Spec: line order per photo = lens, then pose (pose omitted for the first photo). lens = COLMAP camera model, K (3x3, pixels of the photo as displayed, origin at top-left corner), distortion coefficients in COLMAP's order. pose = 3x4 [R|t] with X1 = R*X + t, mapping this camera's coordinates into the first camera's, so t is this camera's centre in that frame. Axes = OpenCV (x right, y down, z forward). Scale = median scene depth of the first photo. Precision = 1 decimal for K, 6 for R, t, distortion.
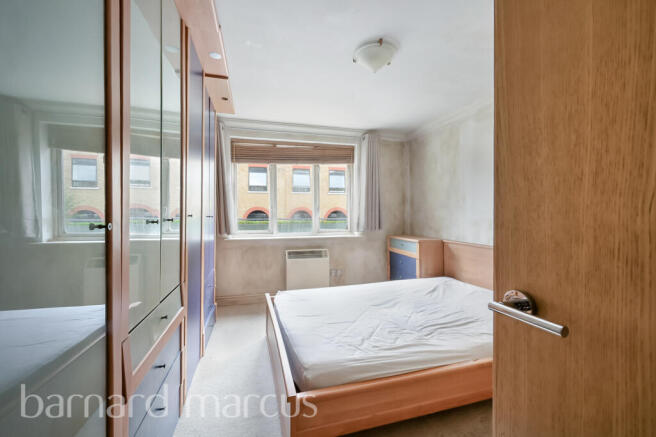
lens RADIAL K [[266.9, 0, 327.6], [0, 266.9, 217.8], [0, 0, 1]] dist [-0.000114, 0.000014]
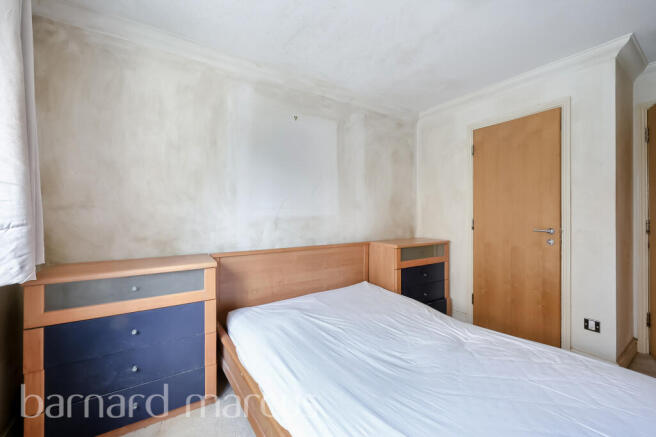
lens RADIAL K [[266.9, 0, 327.2], [0, 266.9, 214.4], [0, 0, 1]] dist [-0.000114, 0.000014]
pose [[-0.312164, -0.004901, 0.950016, -0.221570], [0.014866, 0.999839, 0.010042, -0.010147], [-0.949912, 0.017257, -0.312041, 0.956903]]
